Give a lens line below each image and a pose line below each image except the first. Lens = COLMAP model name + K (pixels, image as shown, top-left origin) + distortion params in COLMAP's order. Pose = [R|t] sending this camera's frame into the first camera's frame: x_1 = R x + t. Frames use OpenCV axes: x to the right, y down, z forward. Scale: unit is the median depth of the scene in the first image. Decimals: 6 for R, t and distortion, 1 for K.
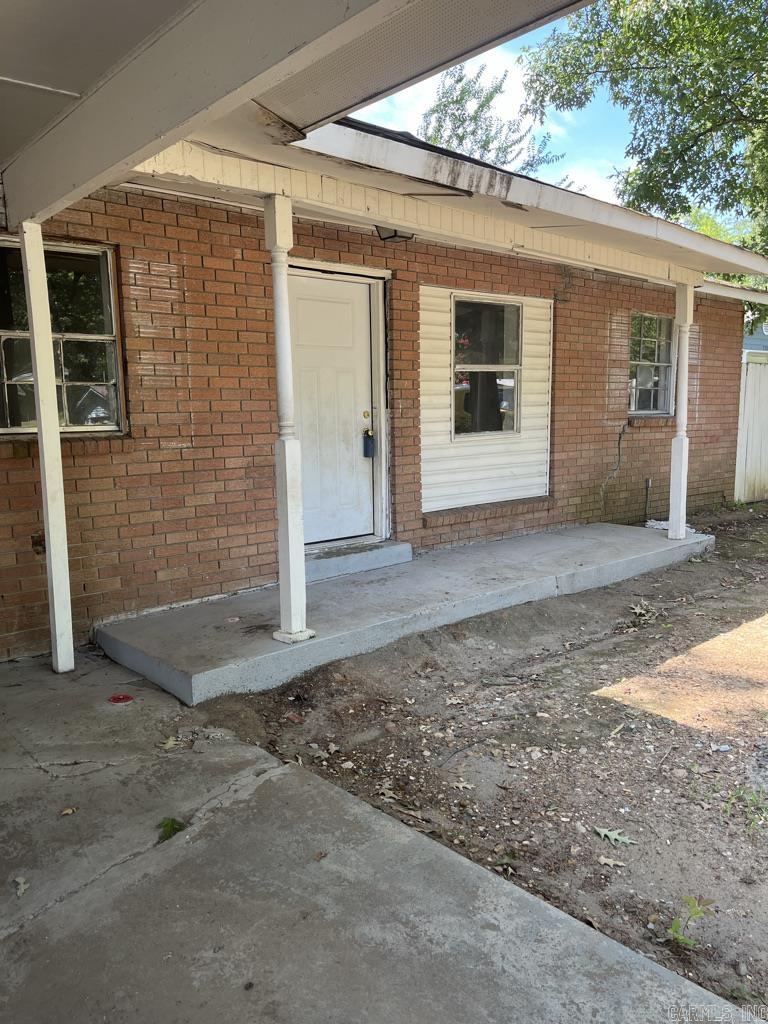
lens RADIAL K [[789.0, 0, 376.8], [0, 789.0, 513.4], [0, 0, 1]] dist [0.029527, -0.002375]
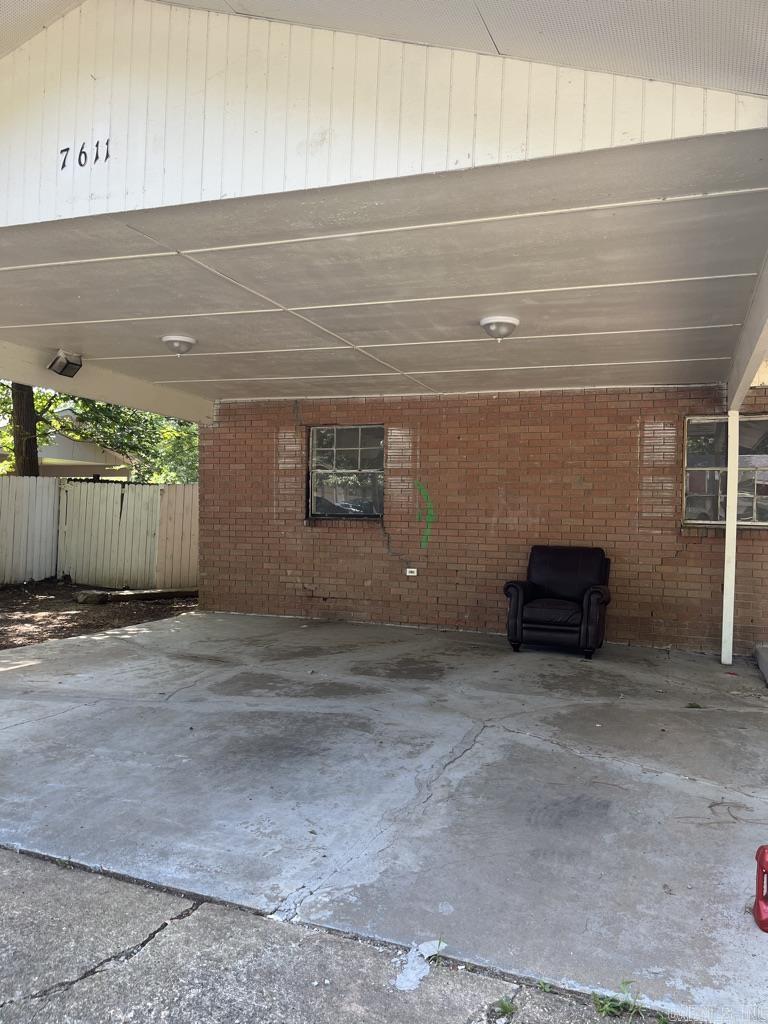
lens RADIAL K [[789.0, 0, 375.9], [0, 789.0, 508.8], [0, 0, 1]] dist [0.029527, -0.002375]
pose [[0.452559, 0.041909, -0.890749, 0.547313], [-0.139419, 0.989936, -0.024258, 0.010459], [0.880768, 0.135166, 0.453847, -0.335854]]
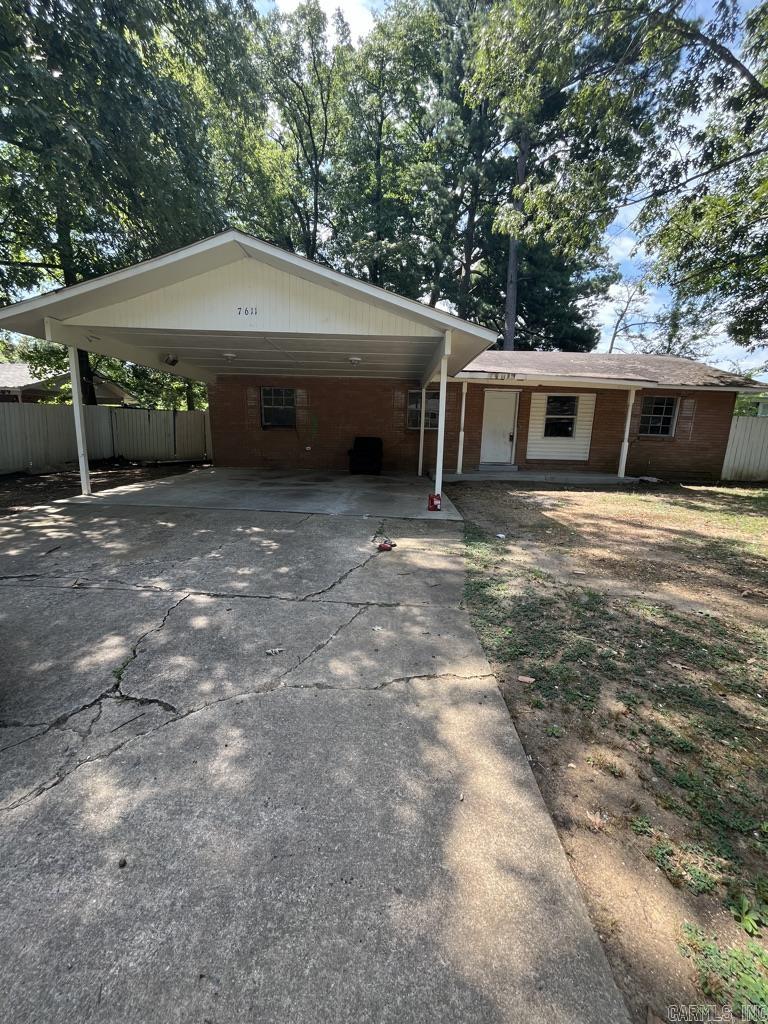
lens RADIAL K [[415.0, 0, 384.0], [0, 415.0, 507.0], [0, 0, 1]] dist [-0.000015, -0.000307]
pose [[0.722982, 0.179505, -0.667140, 0.887407], [-0.128333, 0.983743, 0.125617, 0.061275], [0.678843, -0.005203, 0.734265, -0.781612]]
